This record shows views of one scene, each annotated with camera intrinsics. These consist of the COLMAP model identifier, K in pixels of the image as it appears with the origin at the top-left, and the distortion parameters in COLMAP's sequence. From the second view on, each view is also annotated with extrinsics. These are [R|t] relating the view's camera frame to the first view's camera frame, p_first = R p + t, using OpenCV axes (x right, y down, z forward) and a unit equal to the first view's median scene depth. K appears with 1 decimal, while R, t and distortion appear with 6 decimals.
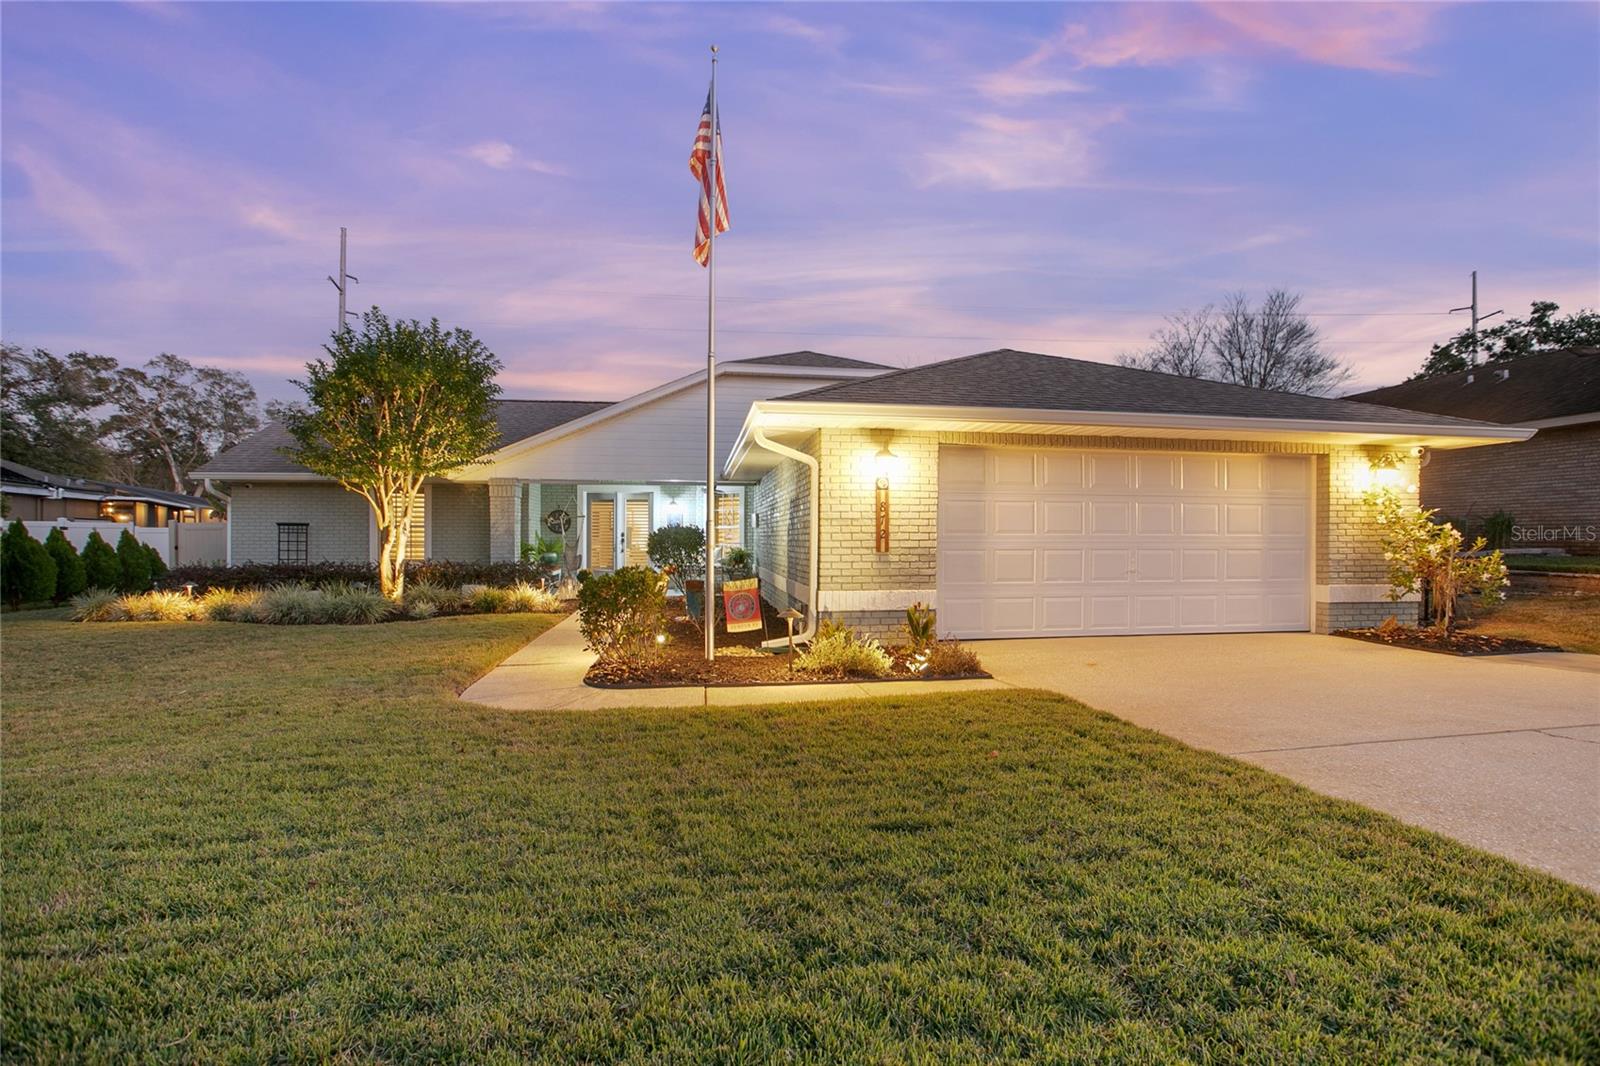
lens RADIAL K [[729.2, 0, 800.5], [0, 729.2, 537.3], [0, 0, 1]] dist [-0.017236, 0.001895]
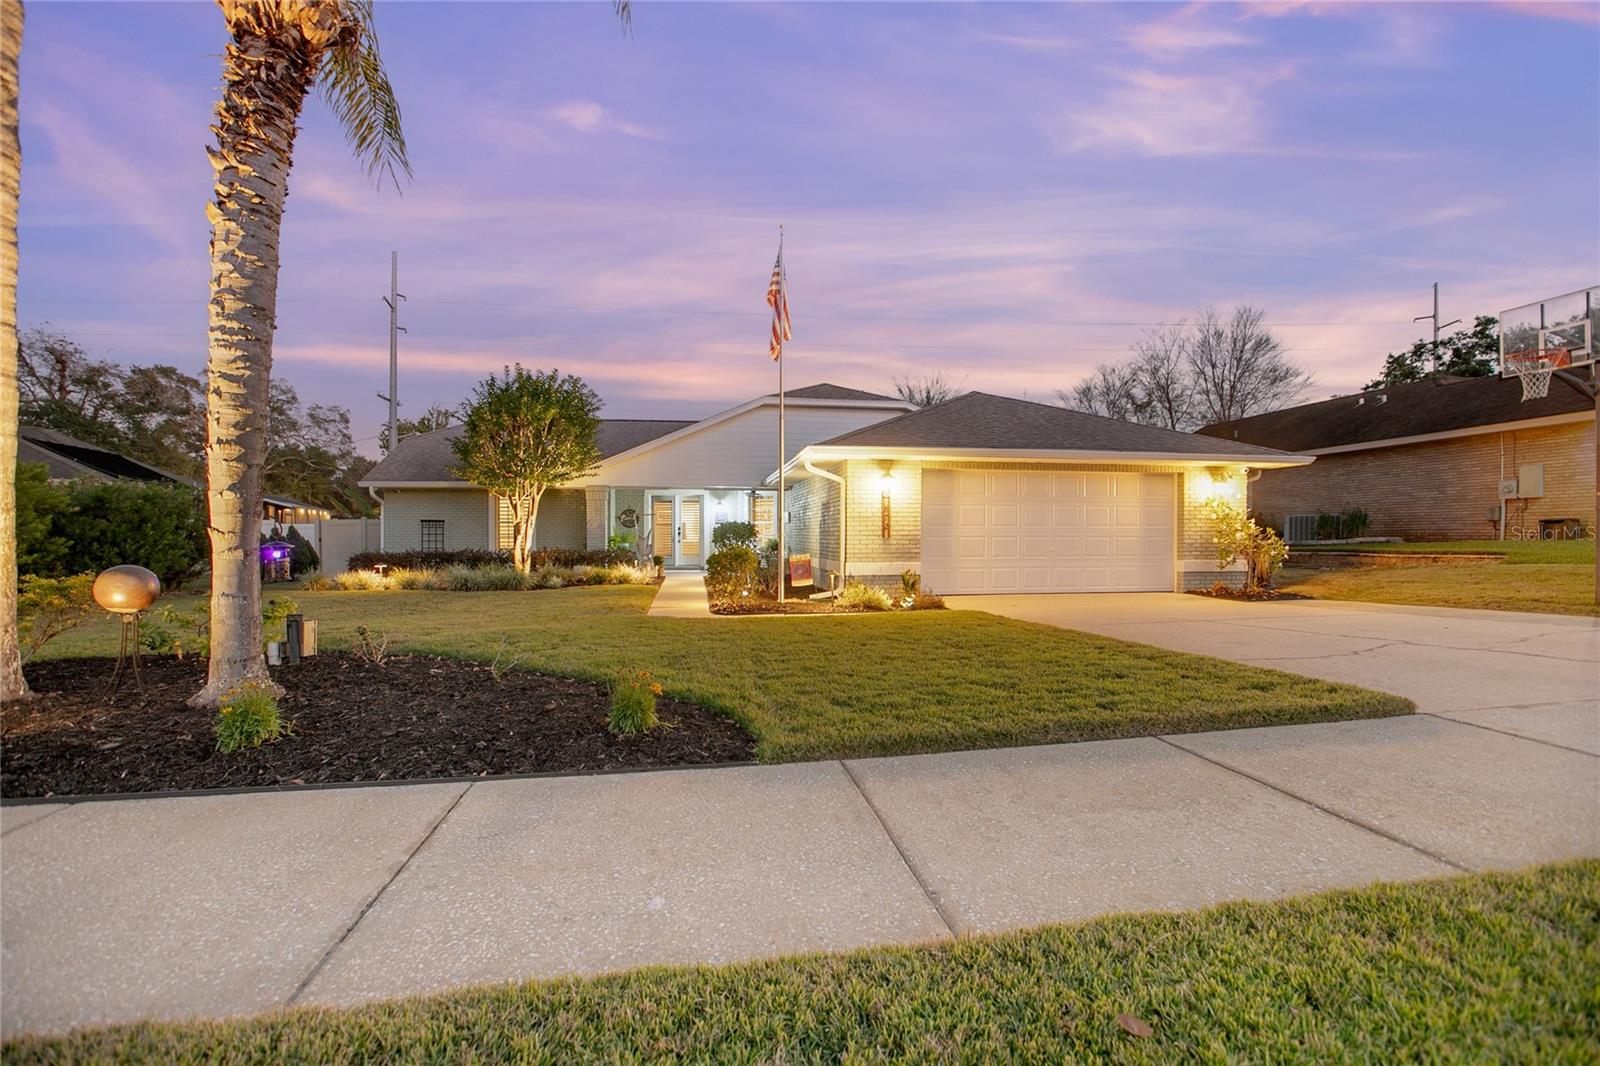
lens RADIAL K [[729.2, 0, 800.6], [0, 729.2, 532.6], [0, 0, 1]] dist [-0.017236, 0.001895]
pose [[0.999997, -0.001864, -0.001613, -0.040956], [0.001863, 0.999998, -0.000299, 0.005216], [0.001614, 0.000296, 0.999999, -0.336784]]
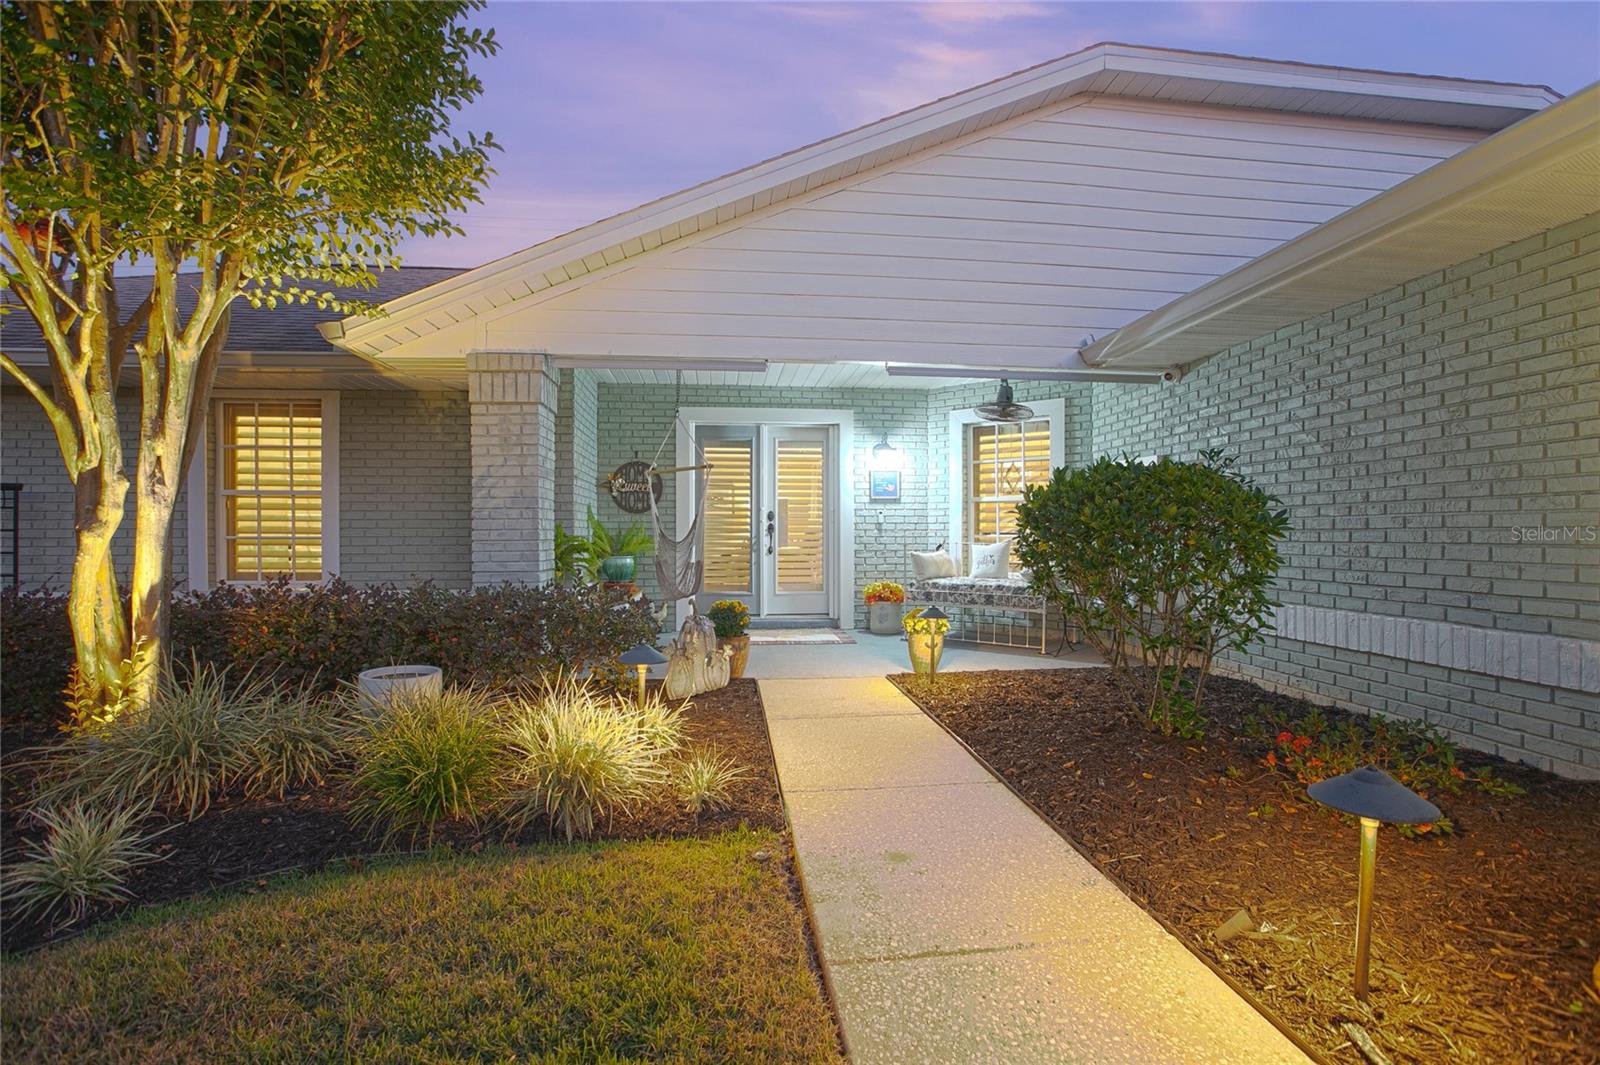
lens RADIAL K [[729.2, 0, 801.5], [0, 729.2, 535.8], [0, 0, 1]] dist [-0.017236, 0.001895]
pose [[0.999445, -0.003235, -0.033166, -0.269826], [0.003236, 0.999995, -0.000037, 0.011552], [0.033166, -0.000070, 0.999450, 0.693370]]
